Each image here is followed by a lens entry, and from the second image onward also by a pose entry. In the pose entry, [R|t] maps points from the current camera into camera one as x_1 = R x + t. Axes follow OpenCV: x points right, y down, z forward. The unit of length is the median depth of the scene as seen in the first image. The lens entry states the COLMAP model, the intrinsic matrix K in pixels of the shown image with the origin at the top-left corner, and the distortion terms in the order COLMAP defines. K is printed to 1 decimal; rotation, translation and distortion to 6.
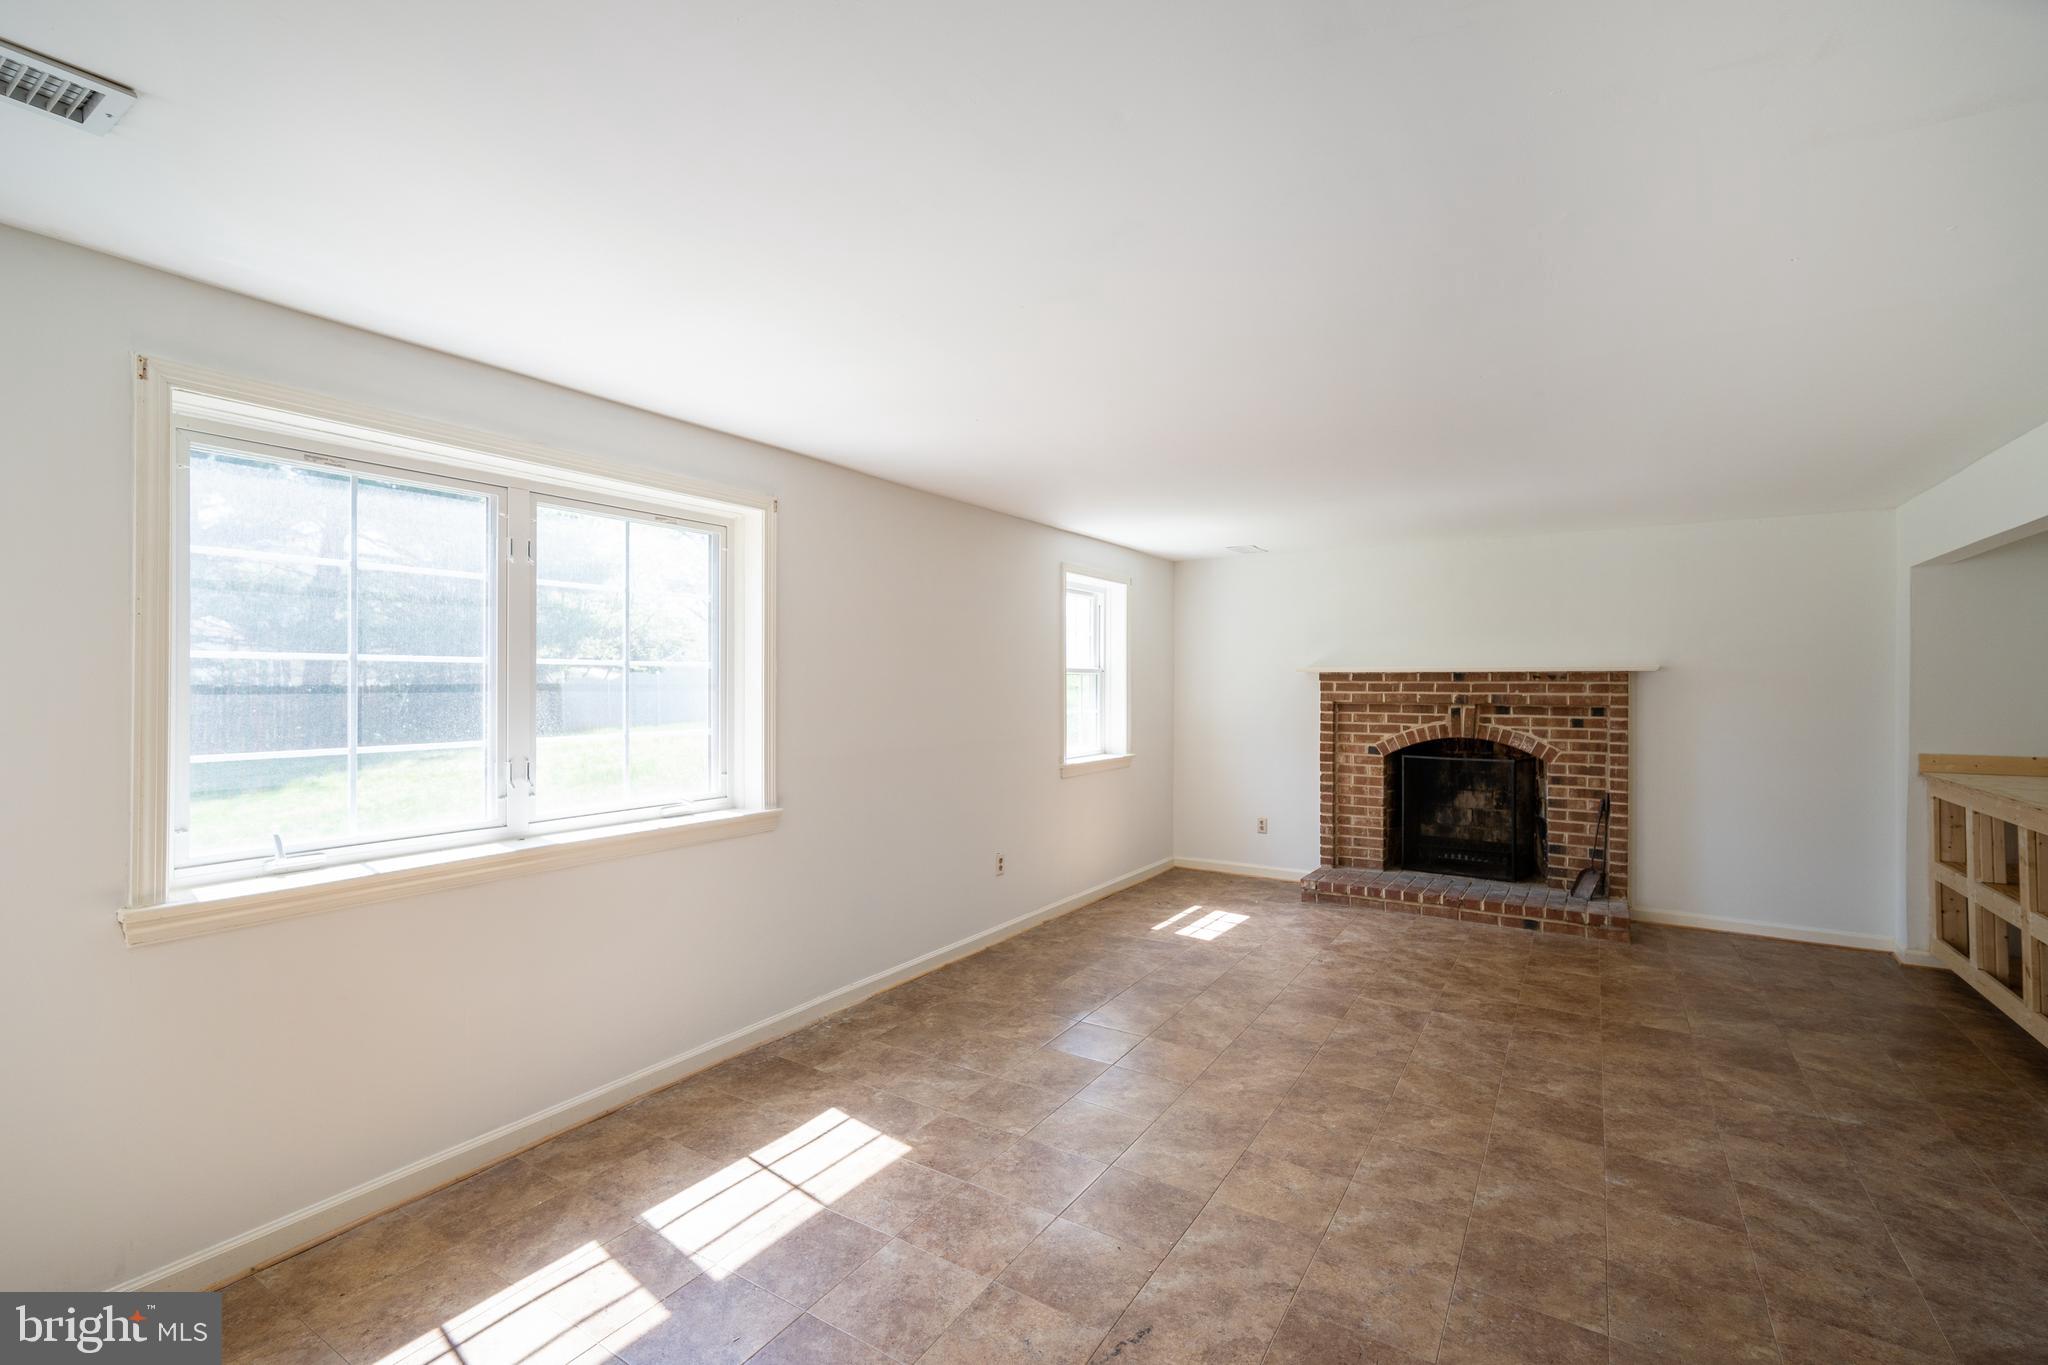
lens RADIAL K [[901.5, 0, 1020.3], [0, 901.5, 680.7], [0, 0, 1]] dist [0.002865, 0.002105]
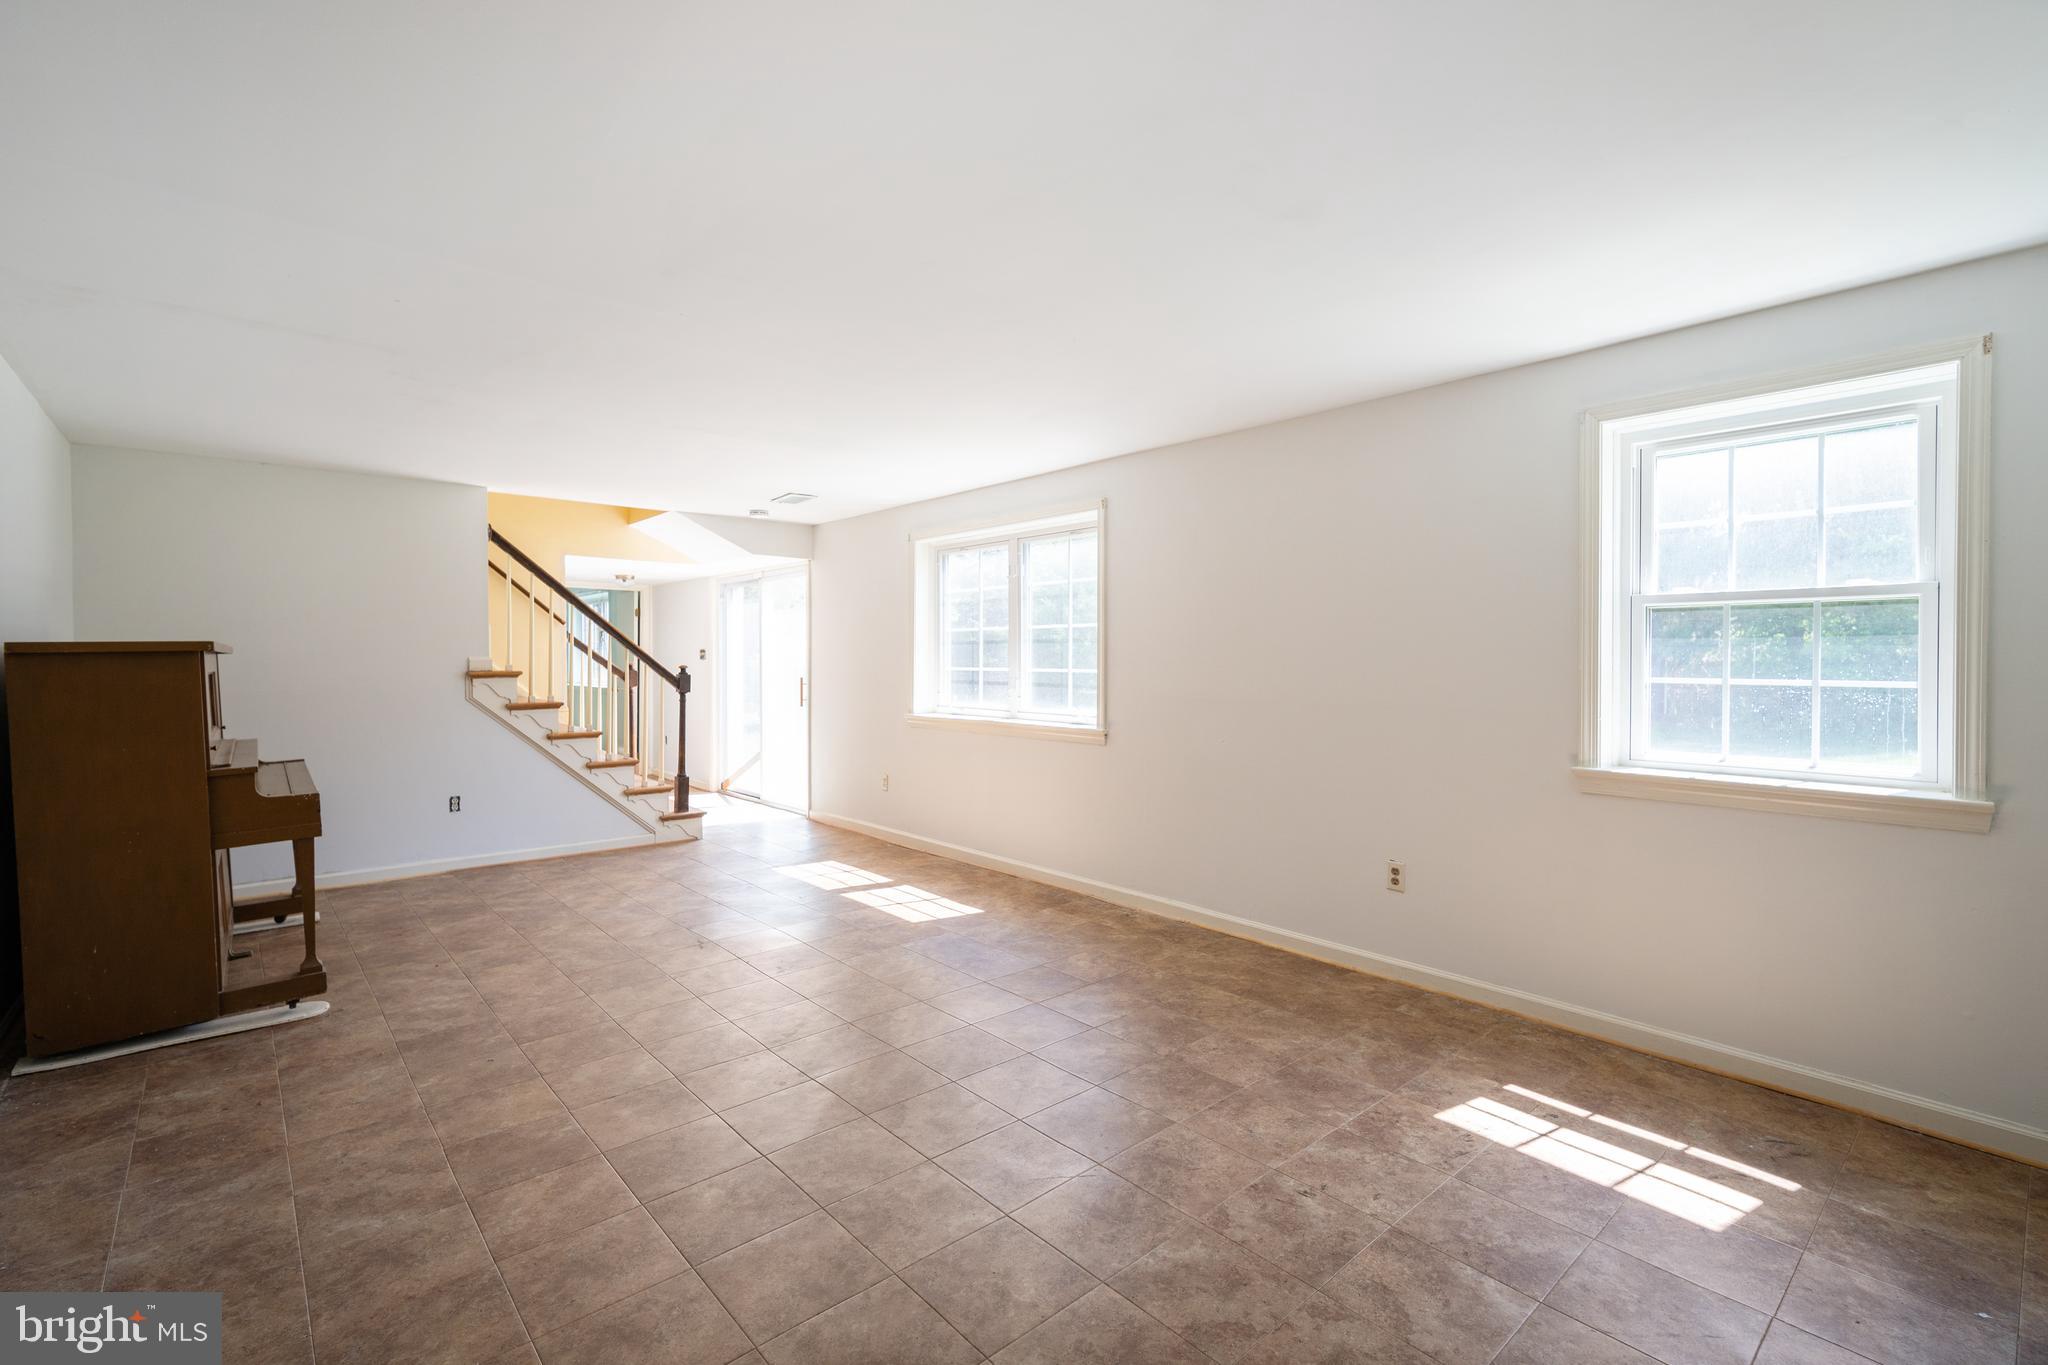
lens RADIAL K [[901.5, 0, 1021.6], [0, 901.5, 661.8], [0, 0, 1]] dist [0.002865, 0.002105]
pose [[-0.278895, 0.002031, -0.960319, 1.013455], [0.001447, 0.999998, 0.001695, 0.038022], [0.960320, -0.000917, -0.278898, 1.211766]]
